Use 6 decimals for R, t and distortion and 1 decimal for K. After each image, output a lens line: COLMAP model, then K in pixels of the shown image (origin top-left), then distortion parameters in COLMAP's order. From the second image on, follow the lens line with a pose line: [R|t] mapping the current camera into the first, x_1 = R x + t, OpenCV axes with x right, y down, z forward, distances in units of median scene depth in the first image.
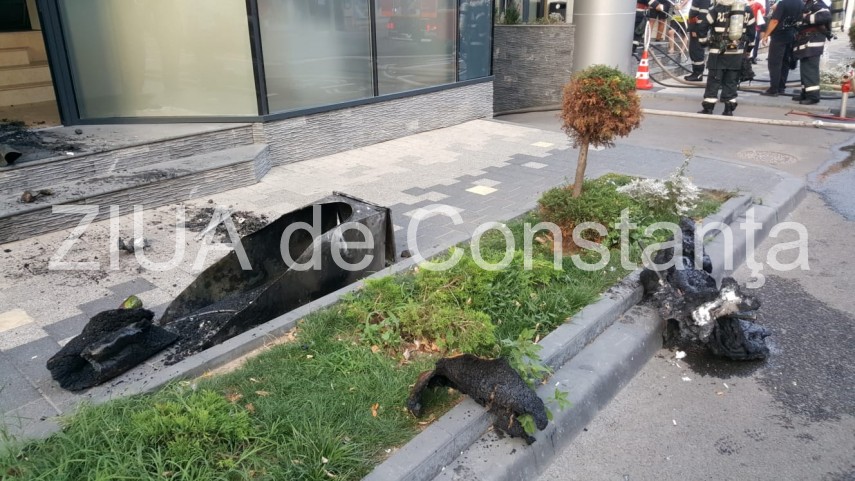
lens RADIAL K [[620.3, 0, 408.2], [0, 620.3, 222.8], [0, 0, 1]] dist [0.083891, -0.113370]
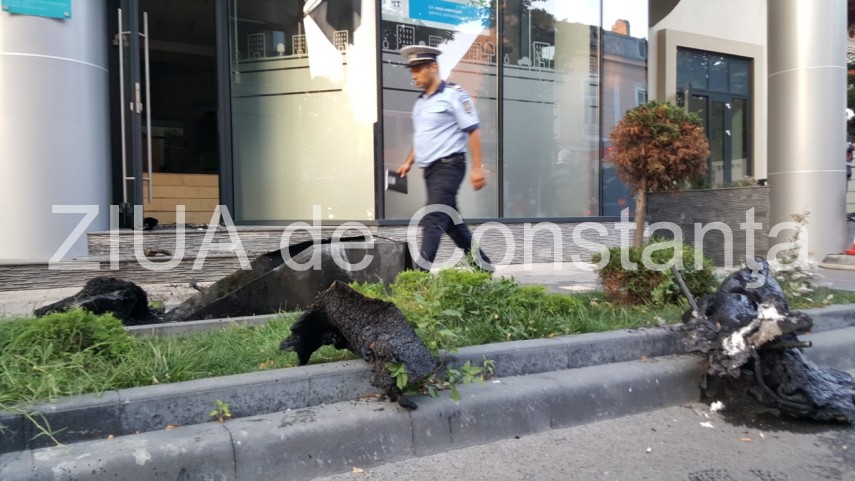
lens RADIAL K [[619.0, 0, 411.9], [0, 619.0, 225.5], [0, 0, 1]] dist [0.087306, -0.126801]
pose [[0.934967, 0.013483, -0.354479, 0.373718], [-0.129632, 0.943151, -0.306041, 0.292973], [0.330201, 0.332090, 0.883563, 0.176704]]
